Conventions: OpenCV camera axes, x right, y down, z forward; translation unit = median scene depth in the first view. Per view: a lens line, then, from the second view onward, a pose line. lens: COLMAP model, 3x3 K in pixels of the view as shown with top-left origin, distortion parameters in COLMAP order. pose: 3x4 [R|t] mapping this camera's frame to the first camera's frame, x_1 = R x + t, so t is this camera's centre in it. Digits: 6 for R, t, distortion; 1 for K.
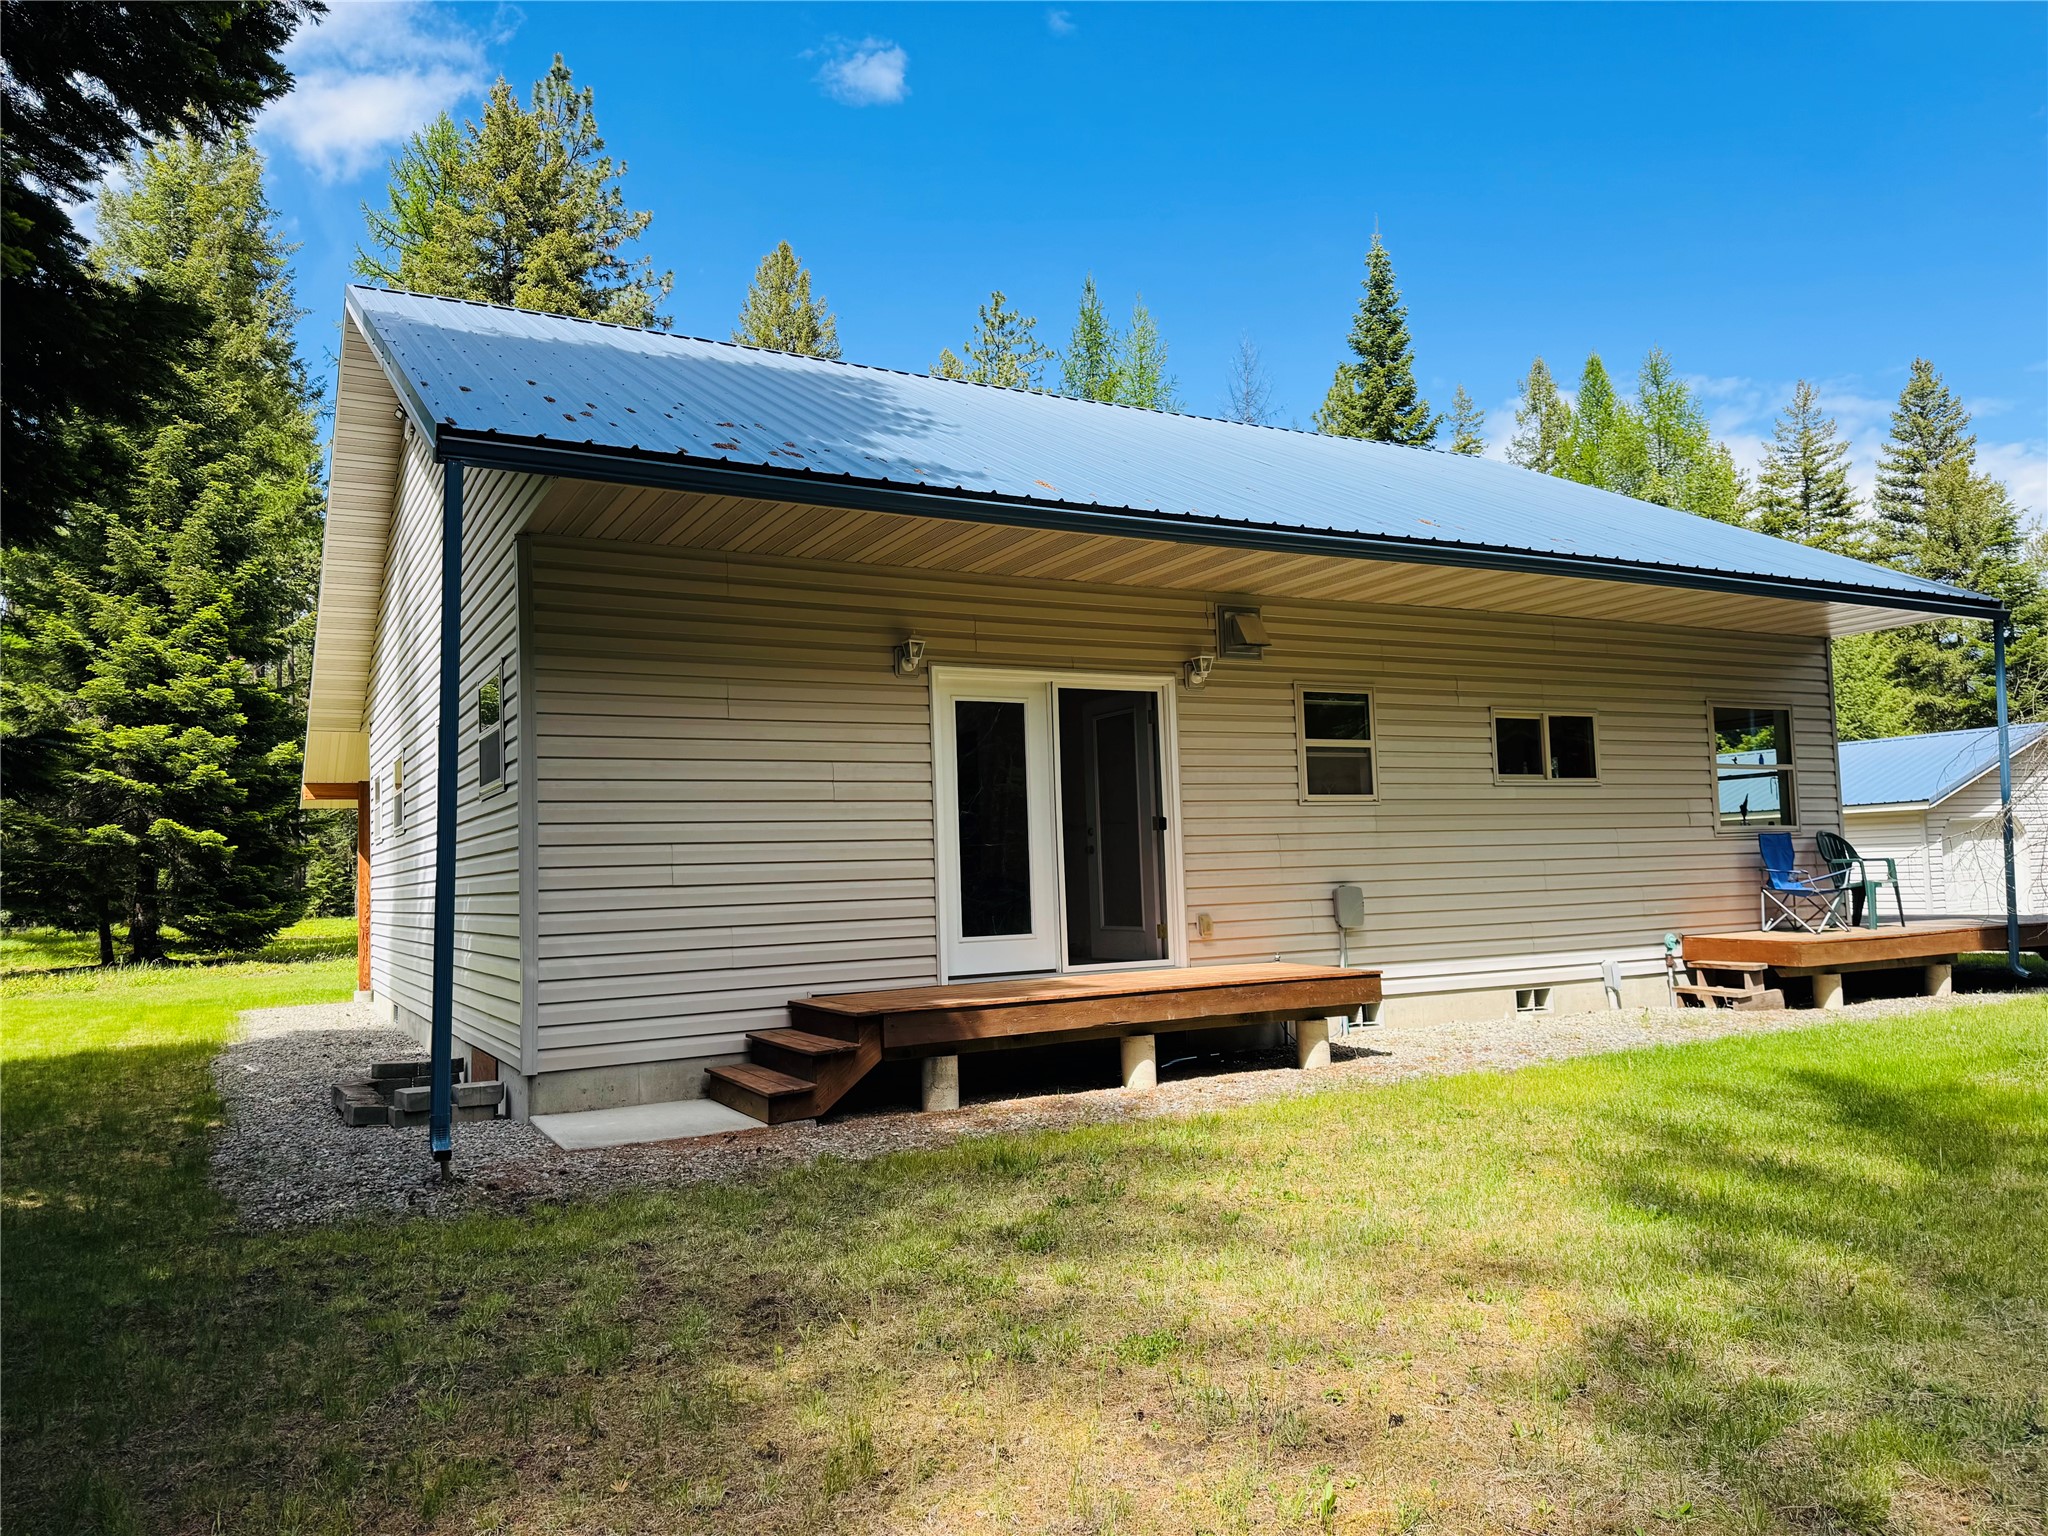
lens RADIAL K [[1429.0, 0, 1019.9], [0, 1429.0, 766.7], [0, 0, 1]] dist [0.032859, -0.034917]
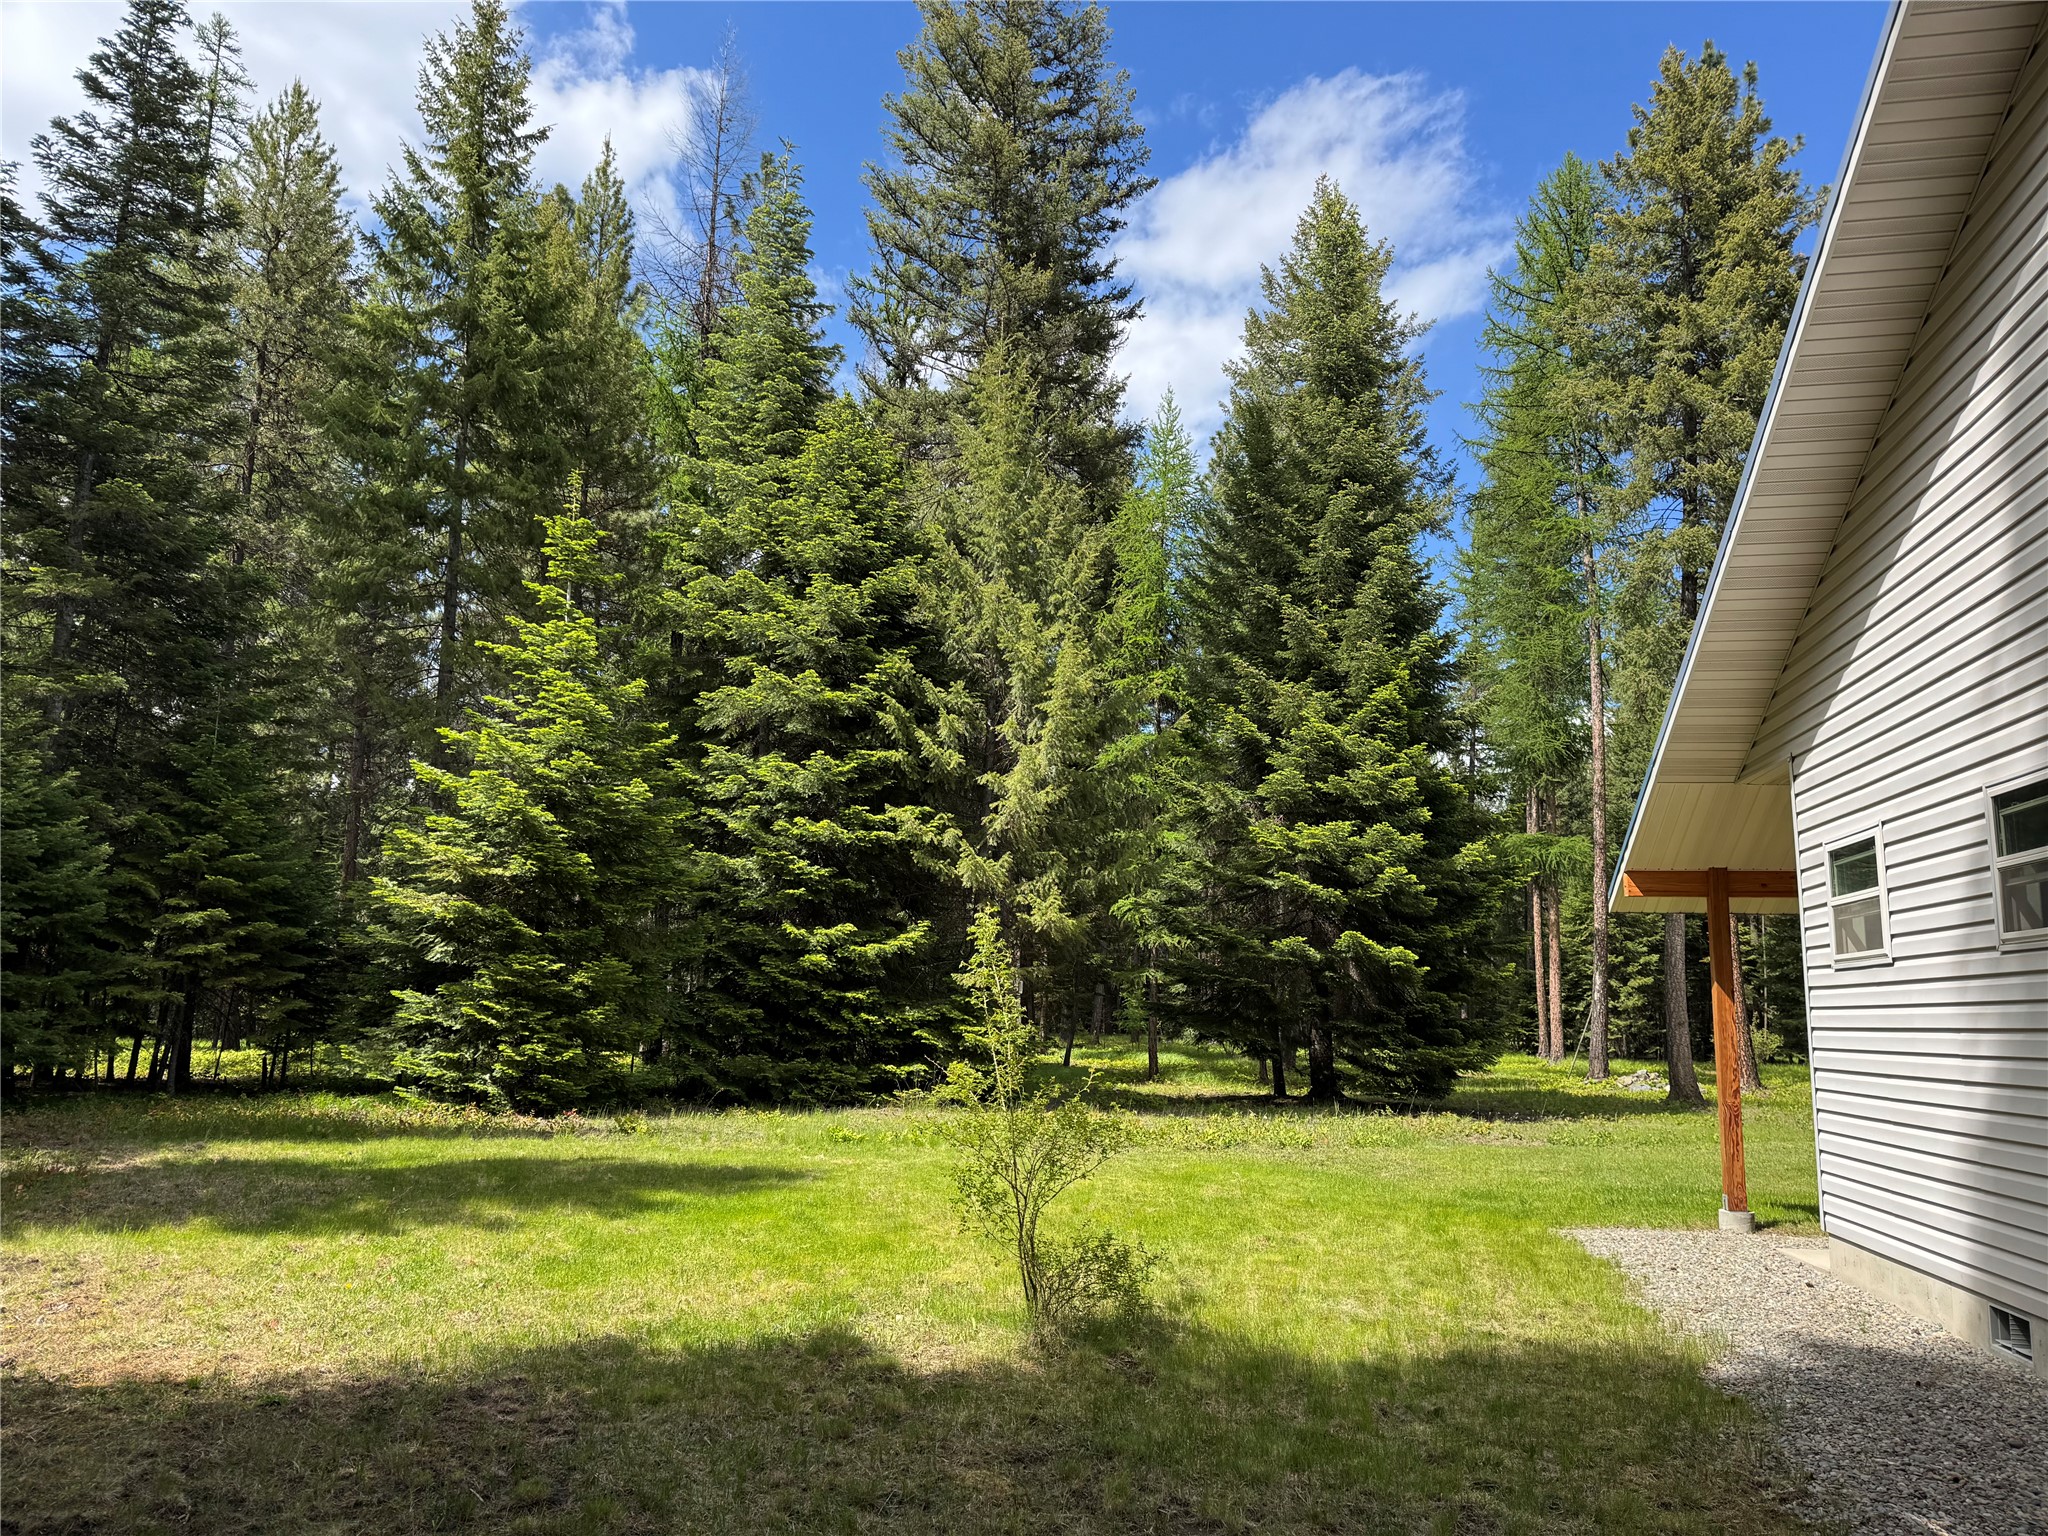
lens RADIAL K [[1429.0, 0, 1015.6], [0, 1429.0, 768.2], [0, 0, 1]] dist [0.032859, -0.034917]
pose [[0.761820, -0.052945, -0.645622, -0.185885], [-0.006311, 0.996000, -0.089125, 0.015991], [0.647758, 0.071972, 0.758439, 0.215745]]
